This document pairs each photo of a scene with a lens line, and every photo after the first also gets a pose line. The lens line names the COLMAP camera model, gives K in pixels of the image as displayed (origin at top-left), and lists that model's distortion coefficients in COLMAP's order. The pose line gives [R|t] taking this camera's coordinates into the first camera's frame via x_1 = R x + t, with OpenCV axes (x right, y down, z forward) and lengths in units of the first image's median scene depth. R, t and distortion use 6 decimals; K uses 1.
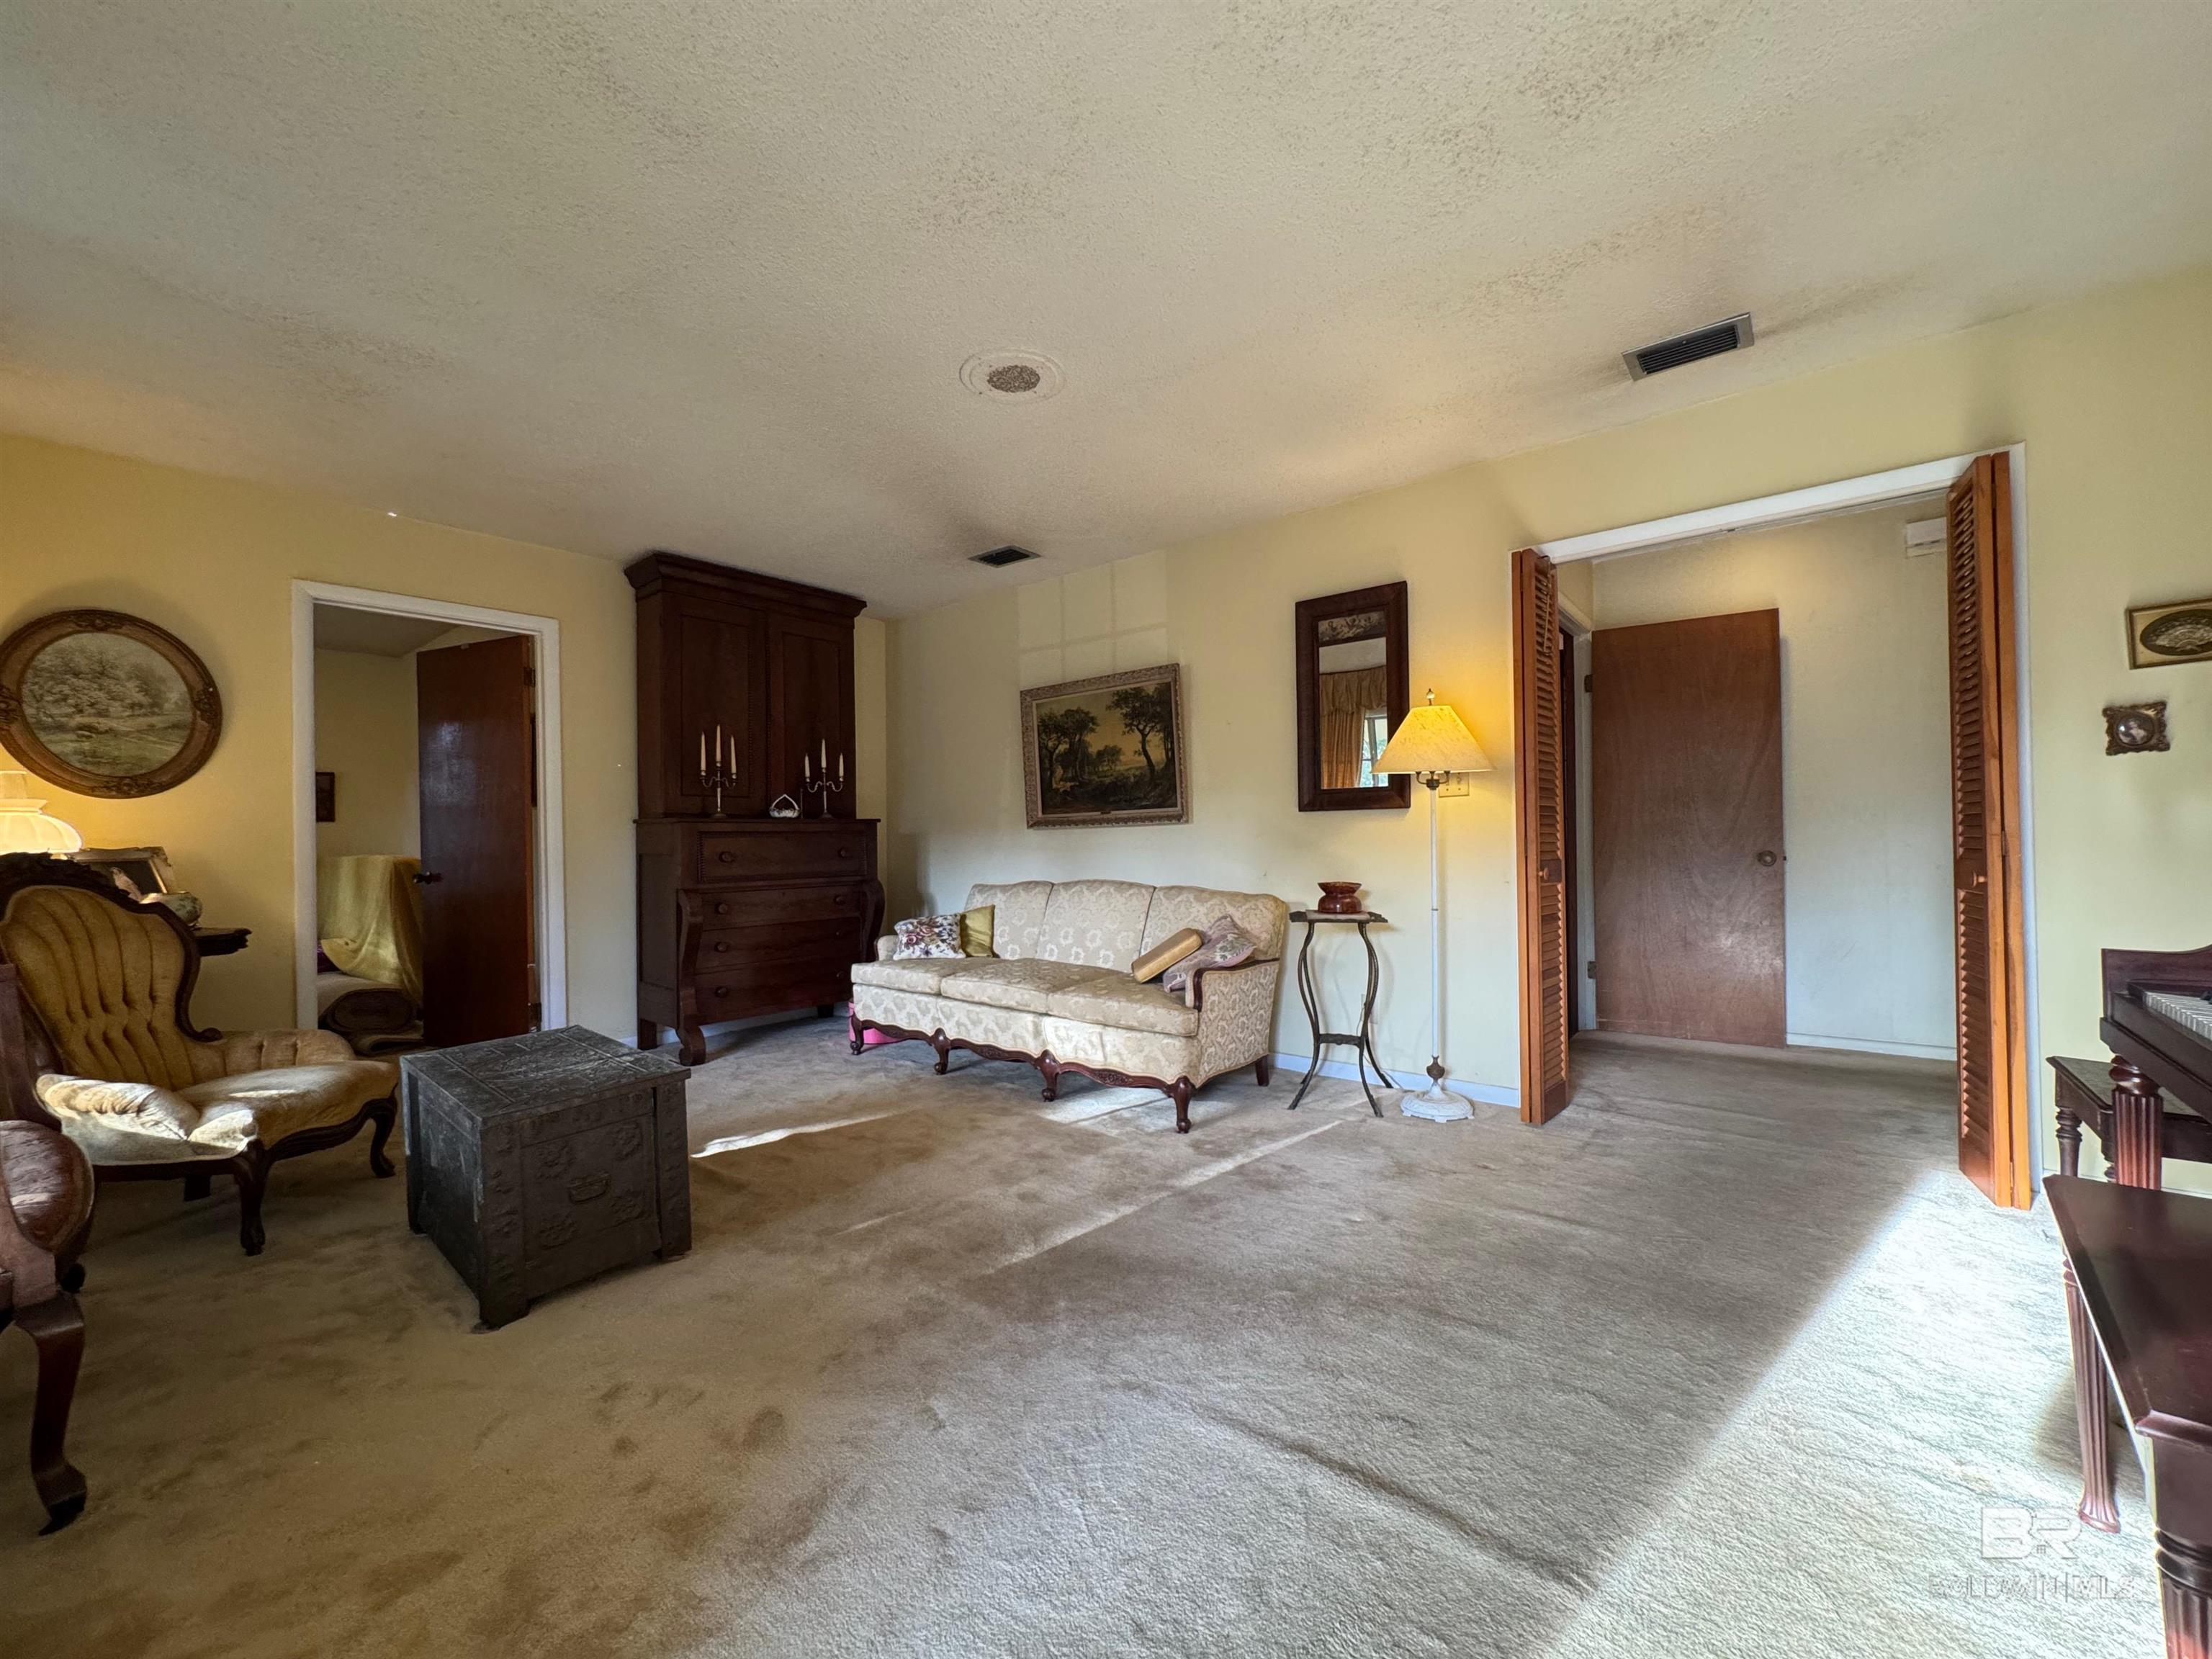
lens RADIAL K [[887.1, 0, 1106.7], [0, 887.1, 833.0], [0, 0, 1]] dist [-0.001647, 0.000282]
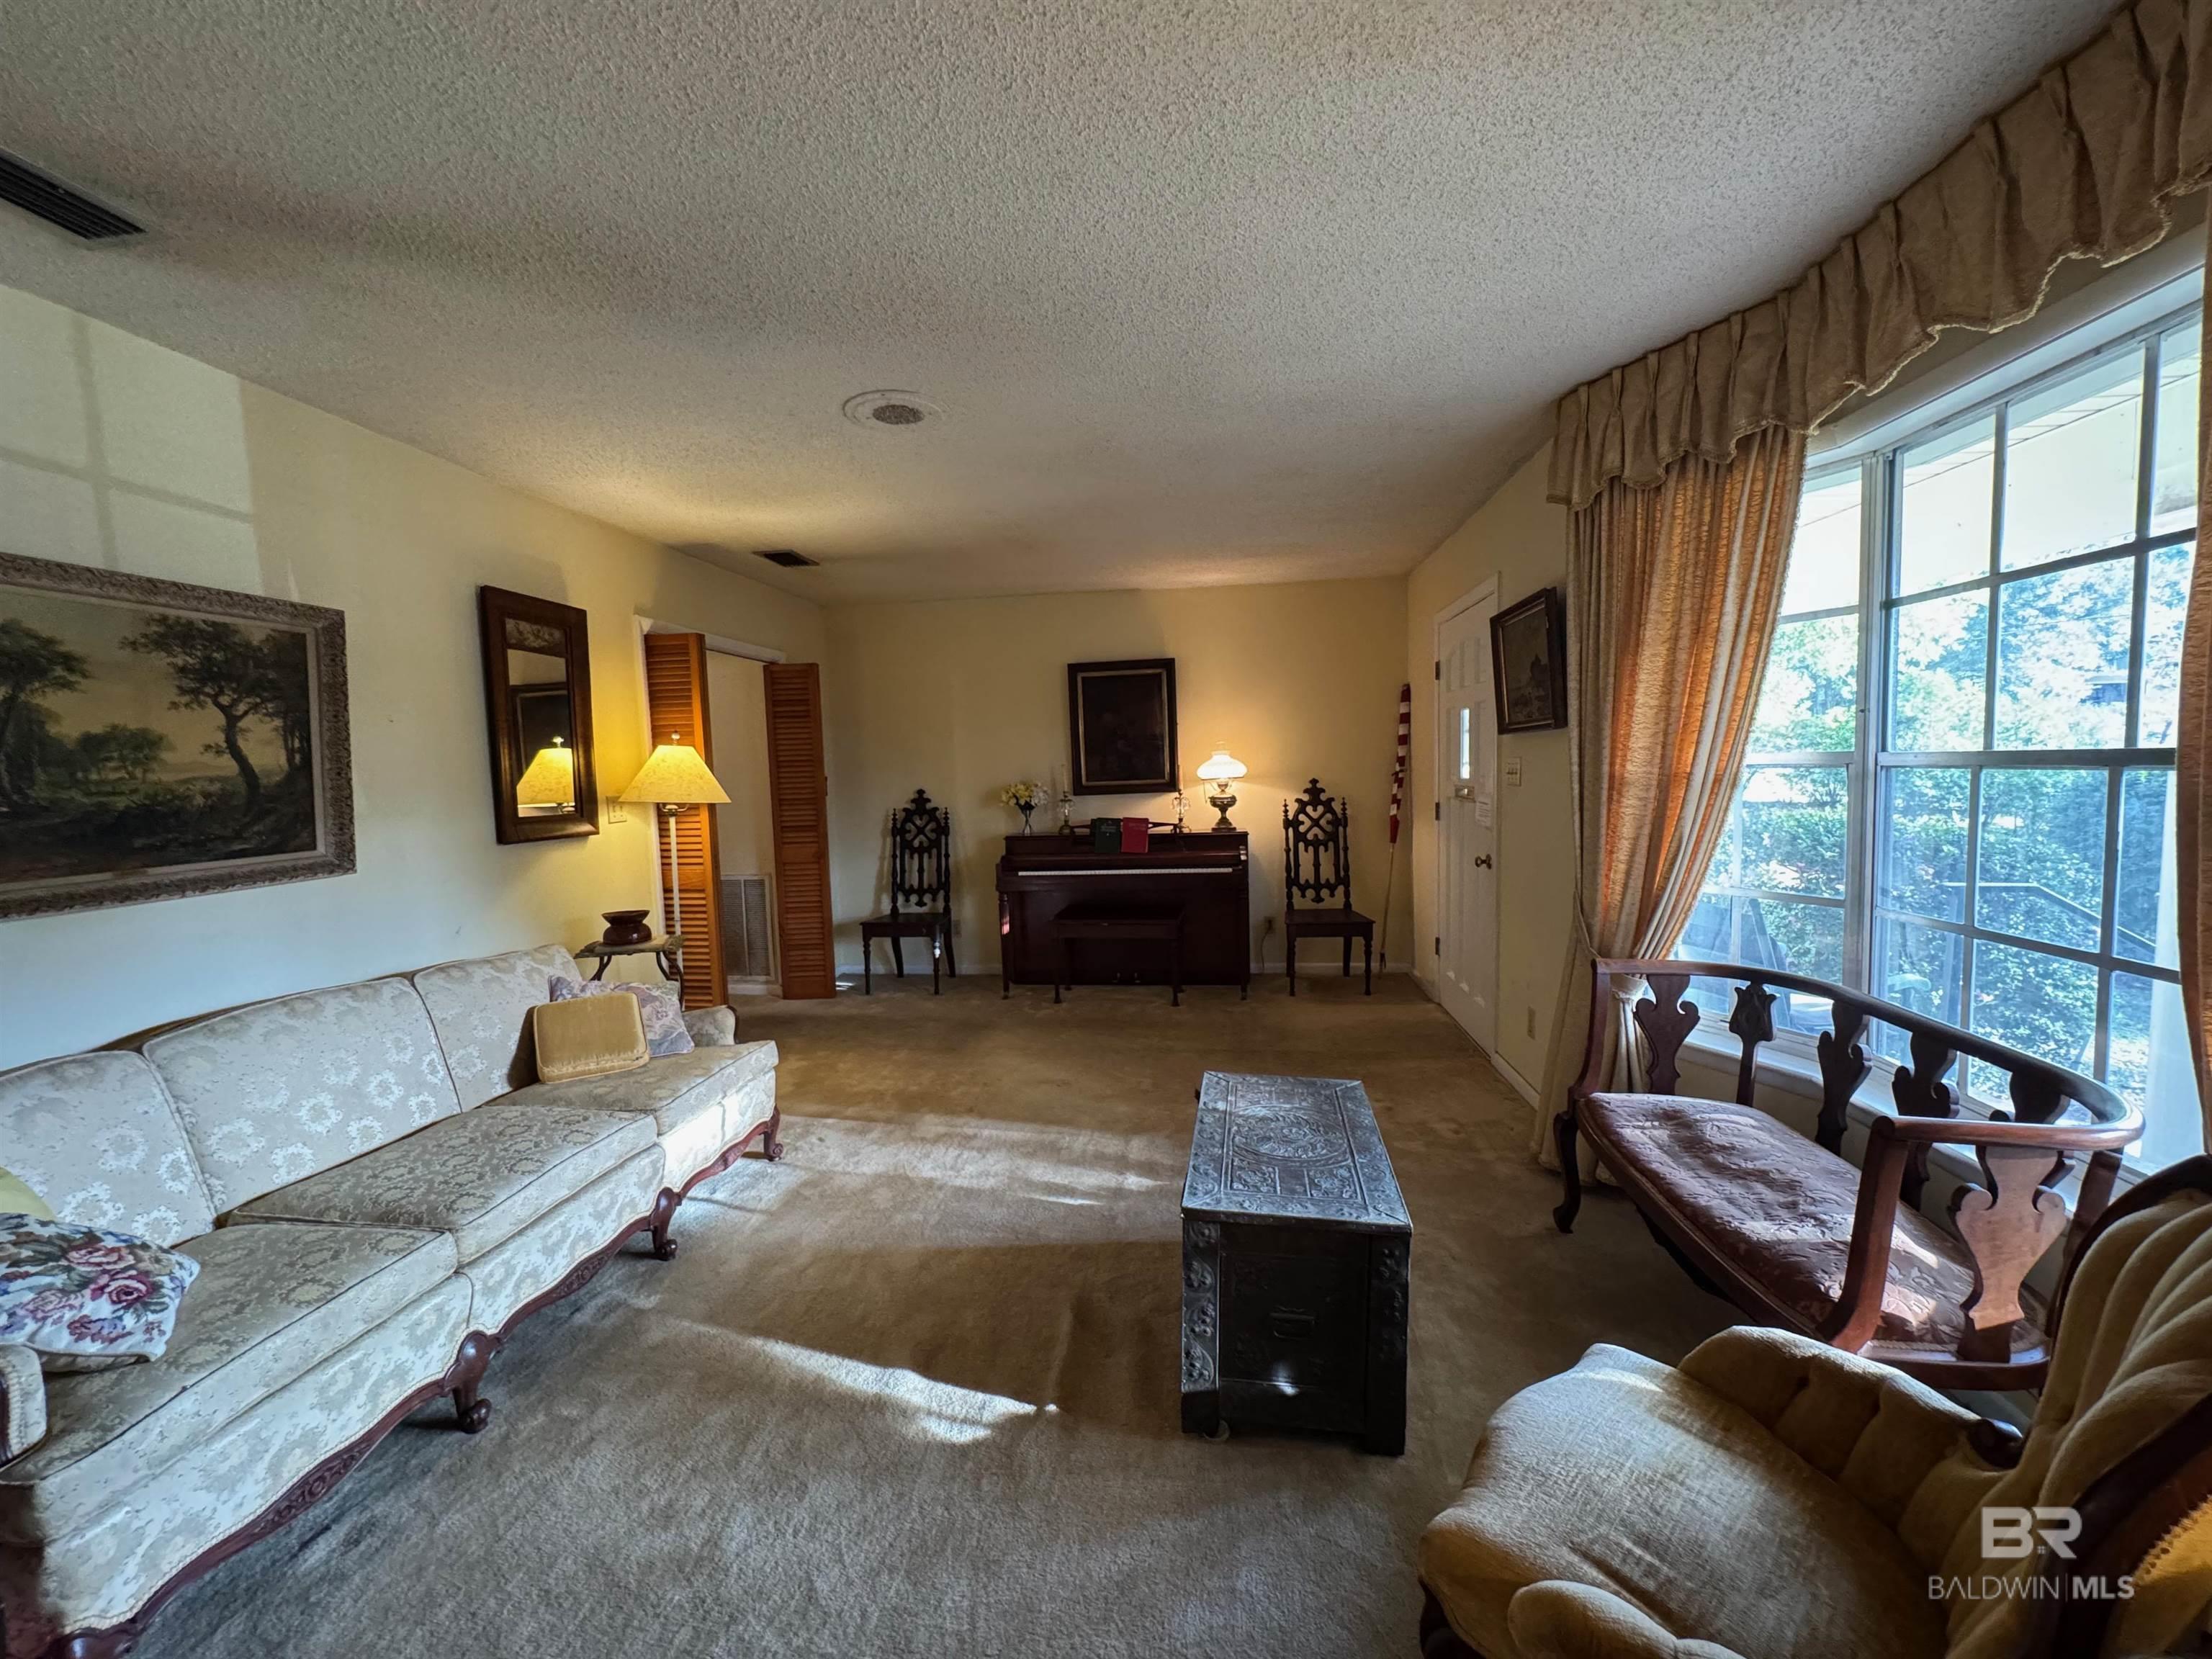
lens RADIAL K [[887.1, 0, 1106.7], [0, 887.1, 833.0], [0, 0, 1]] dist [-0.001647, 0.000282]
pose [[-0.553113, -0.030966, 0.832530, -0.692719], [0.033912, 0.997644, 0.059637, -0.056875], [-0.832416, 0.061219, -0.550760, 0.878684]]
